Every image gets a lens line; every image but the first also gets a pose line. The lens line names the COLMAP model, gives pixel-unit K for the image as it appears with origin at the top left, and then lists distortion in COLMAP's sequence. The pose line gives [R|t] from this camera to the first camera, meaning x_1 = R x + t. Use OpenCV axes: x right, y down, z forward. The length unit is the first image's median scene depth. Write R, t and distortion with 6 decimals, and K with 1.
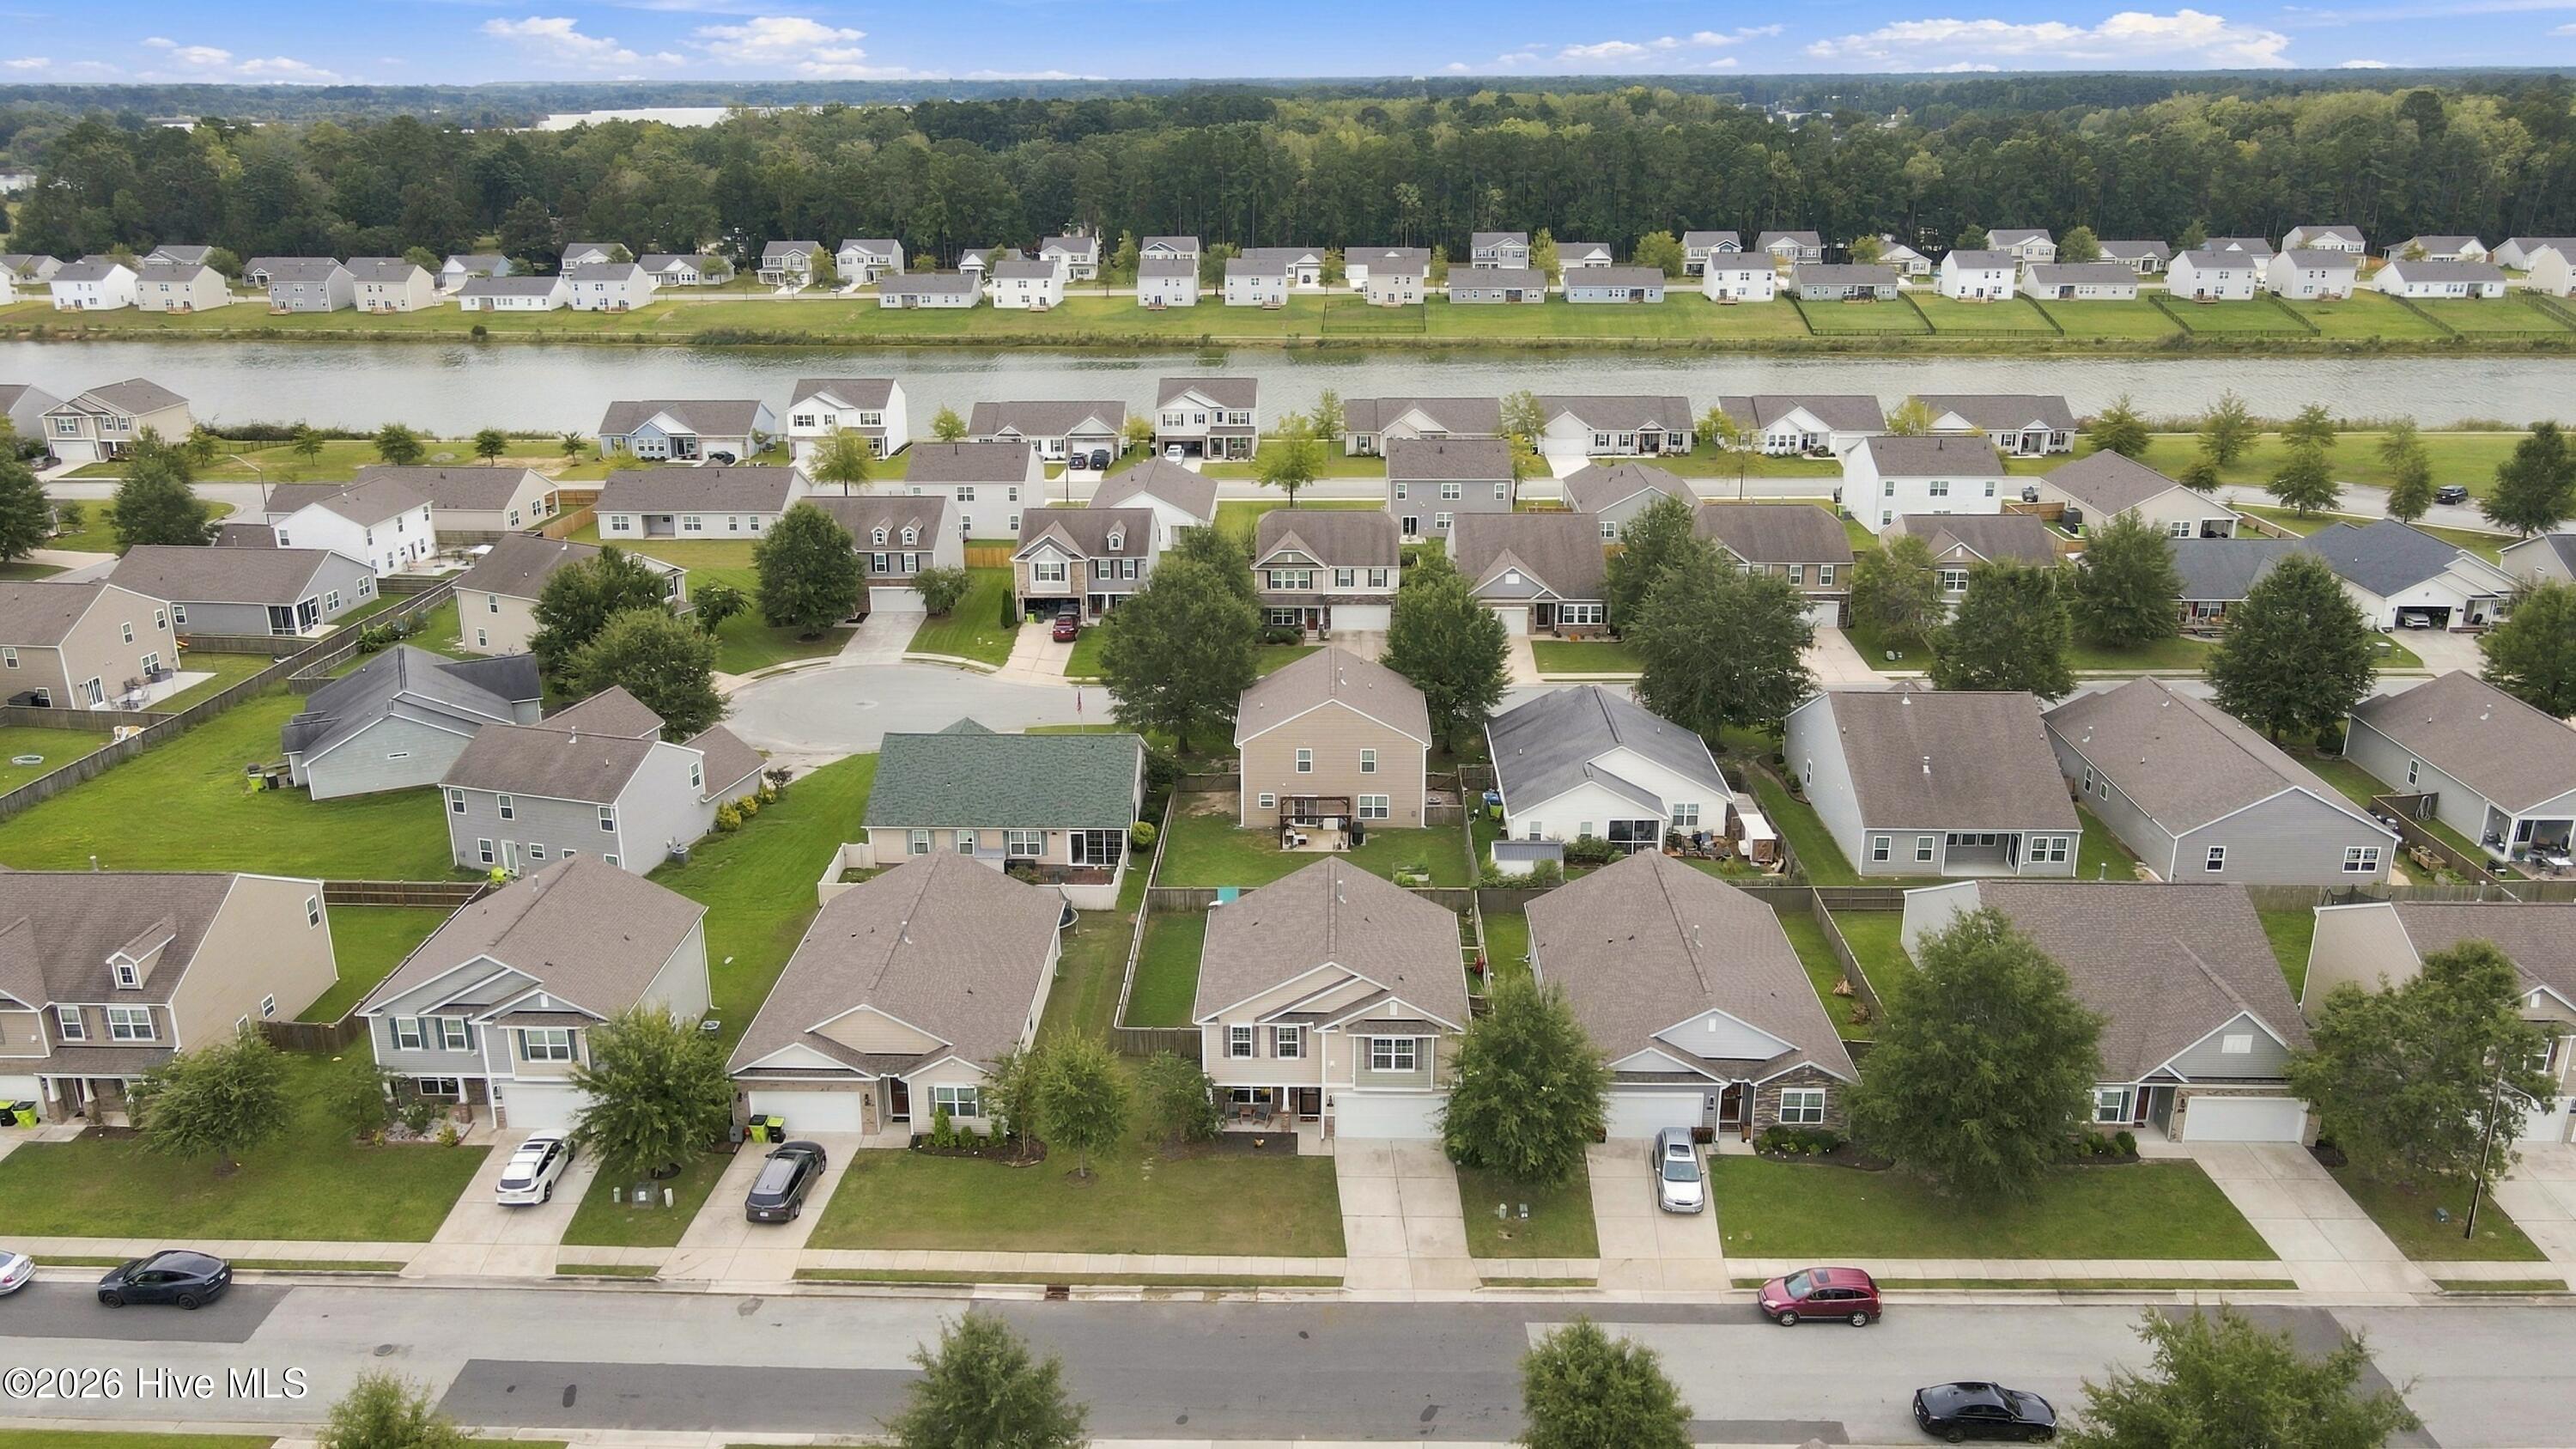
lens RADIAL K [[1912.0, 0, 1300.1], [0, 1912.0, 766.3], [0, 0, 1]] dist [-0.001132, 0.040762]
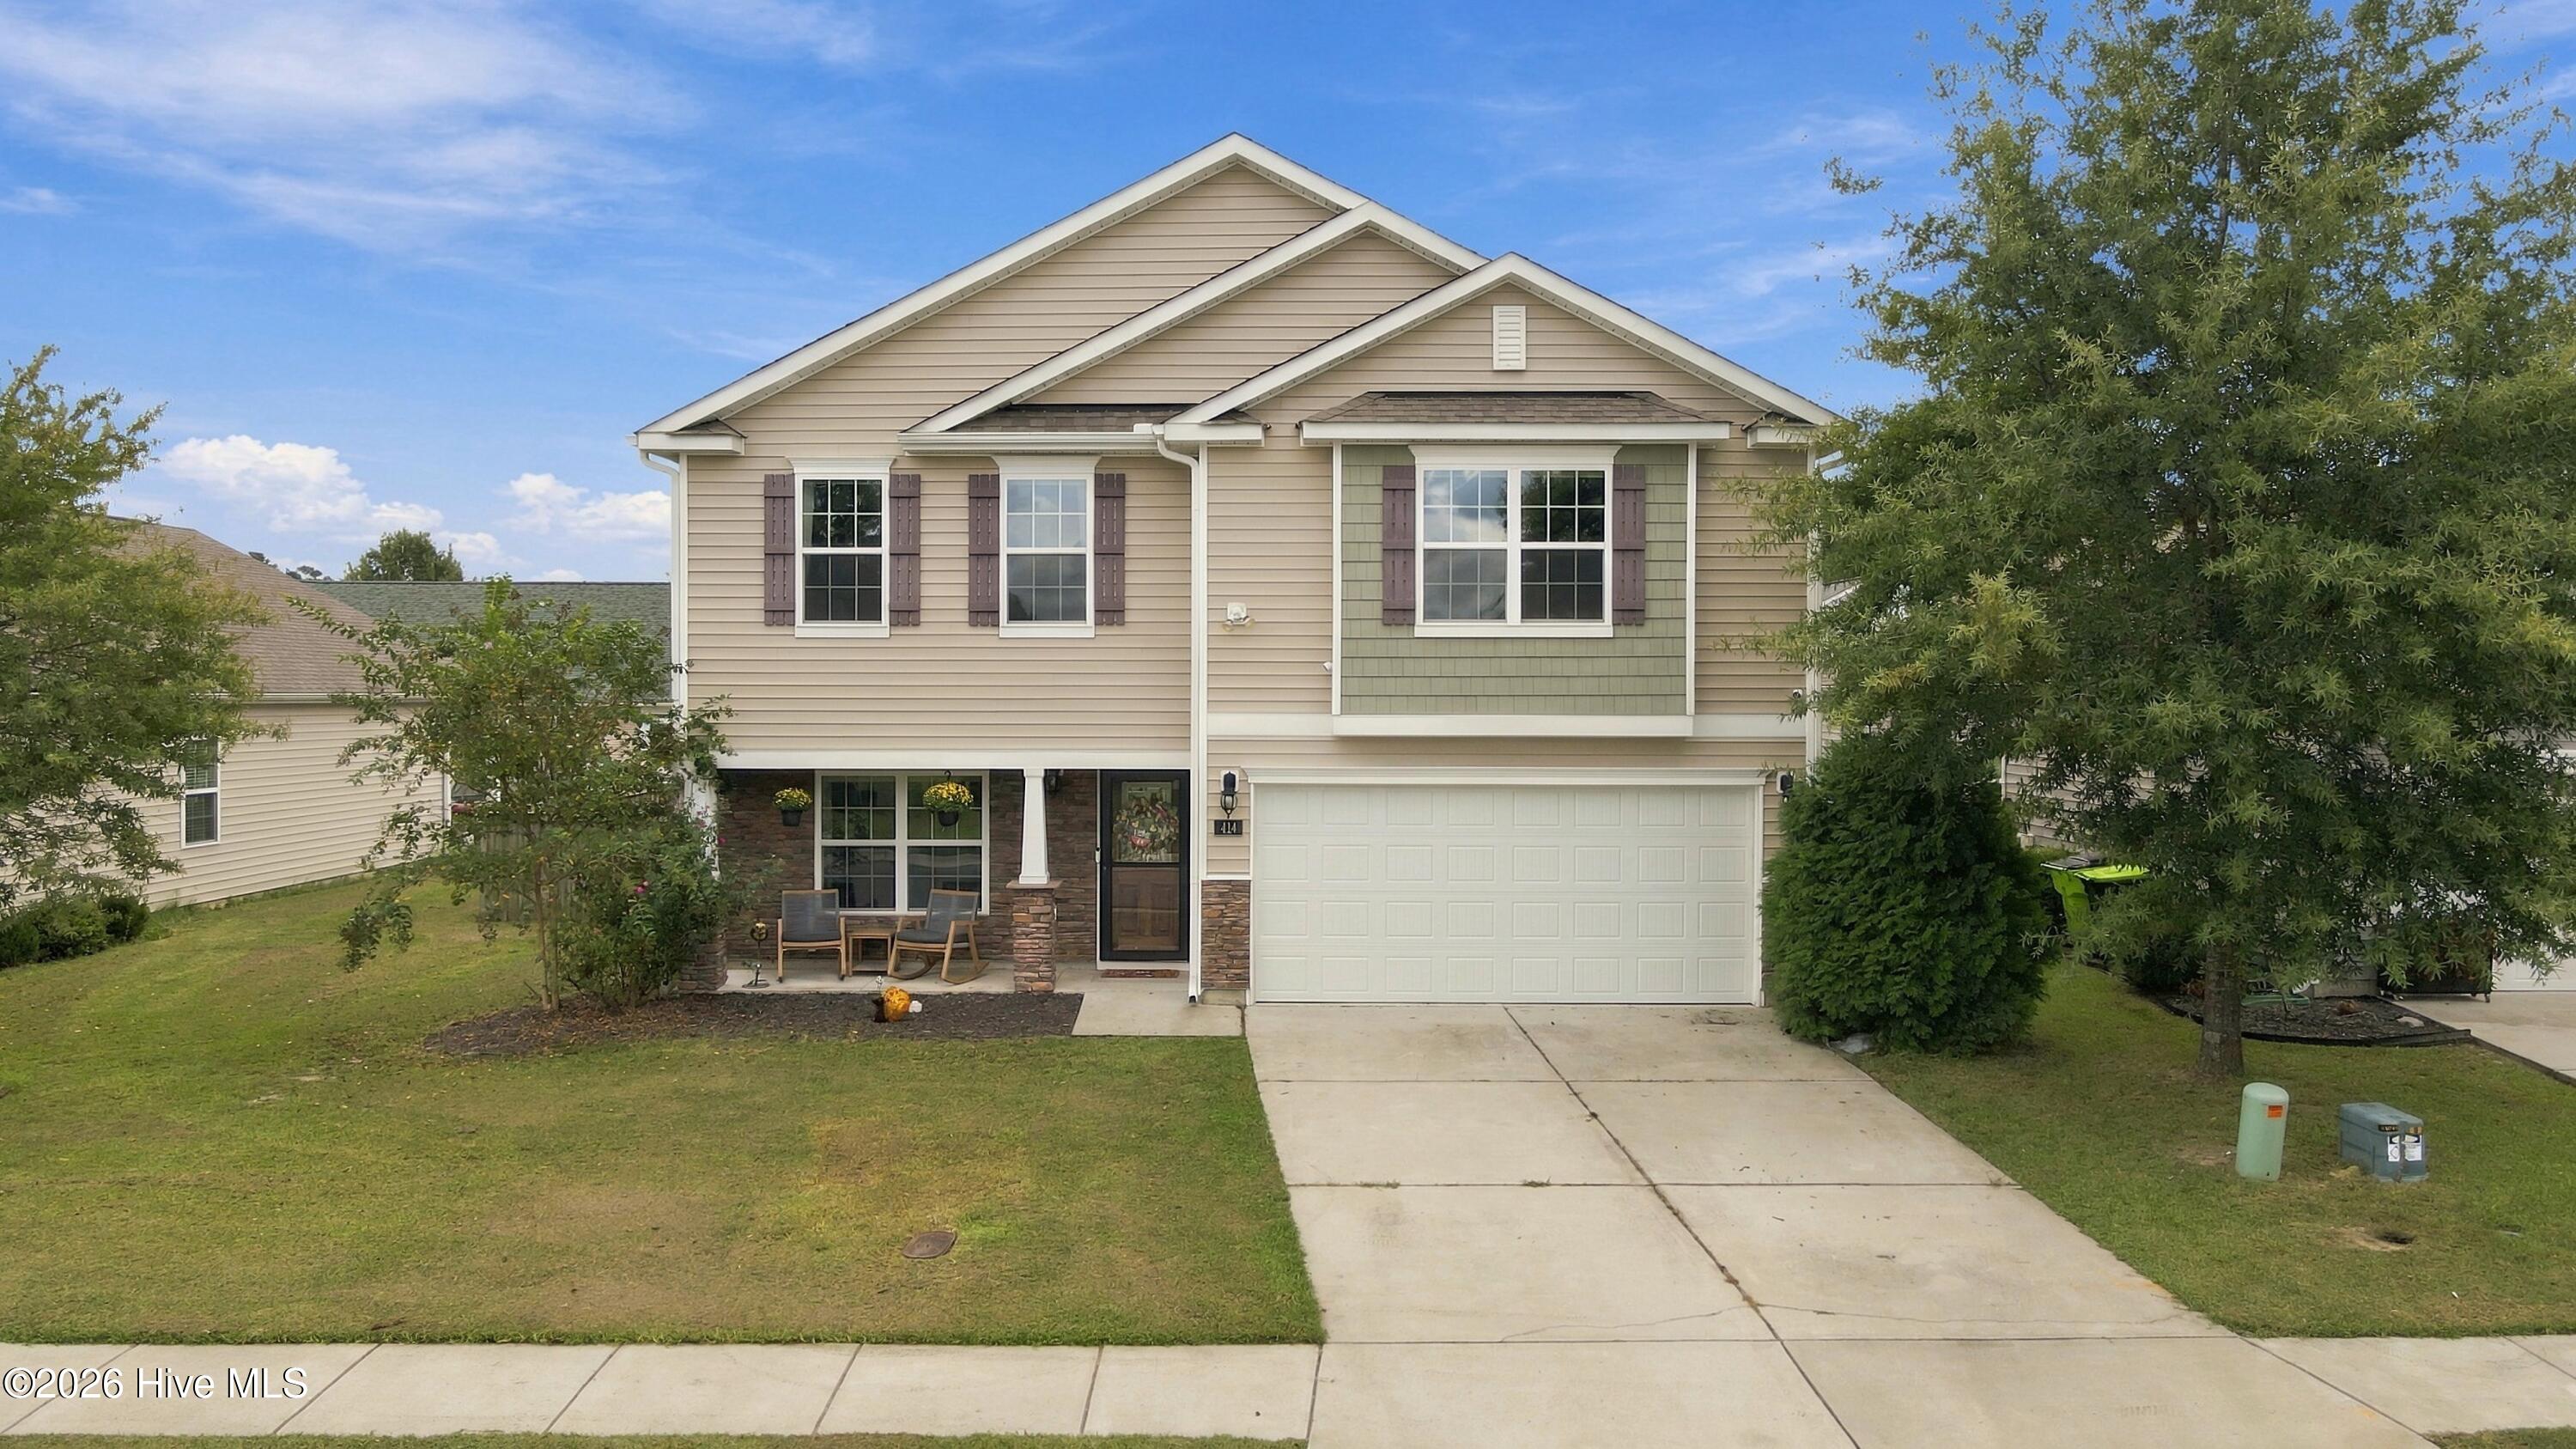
lens RADIAL K [[1896.0, 0, 1288.0], [0, 1896.0, 724.5], [0, 0, 1]] dist [-0.005551, 0.058014]
pose [[0.999389, 0.003681, 0.034746, 0.007302], [0.007130, 0.952025, -0.305938, 0.113874], [-0.034205, 0.305999, 0.951417, 0.383024]]
